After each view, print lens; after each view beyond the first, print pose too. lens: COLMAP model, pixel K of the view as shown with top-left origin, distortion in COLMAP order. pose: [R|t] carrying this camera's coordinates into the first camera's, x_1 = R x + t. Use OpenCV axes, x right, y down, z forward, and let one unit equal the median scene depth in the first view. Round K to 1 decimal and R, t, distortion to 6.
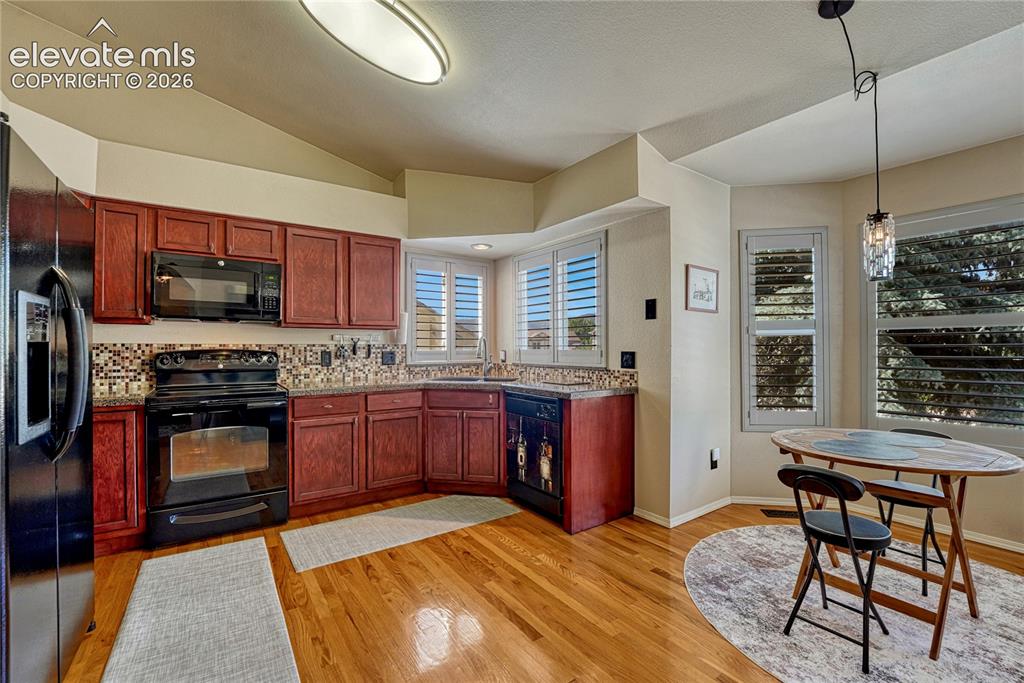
lens RADIAL K [[428.8, 0, 512.0], [0, 428.8, 341.5], [0, 0, 1]] dist [-0.003882, -0.000257]
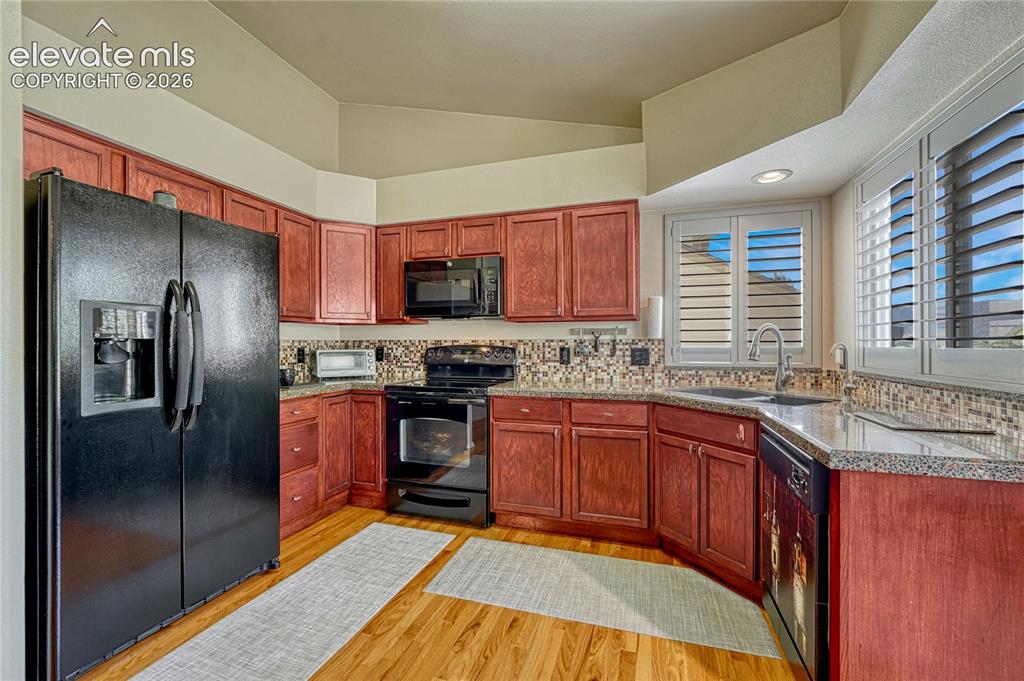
lens RADIAL K [[431.9, 0, 512.0], [0, 431.9, 340.5], [0, 0, 1]] dist [-0.000665, -0.000046]
pose [[0.607127, -0.003912, -0.794595, 0.249612], [0.011944, 0.999920, 0.004203, 0.004302], [0.794515, -0.012042, 0.607125, 0.437379]]
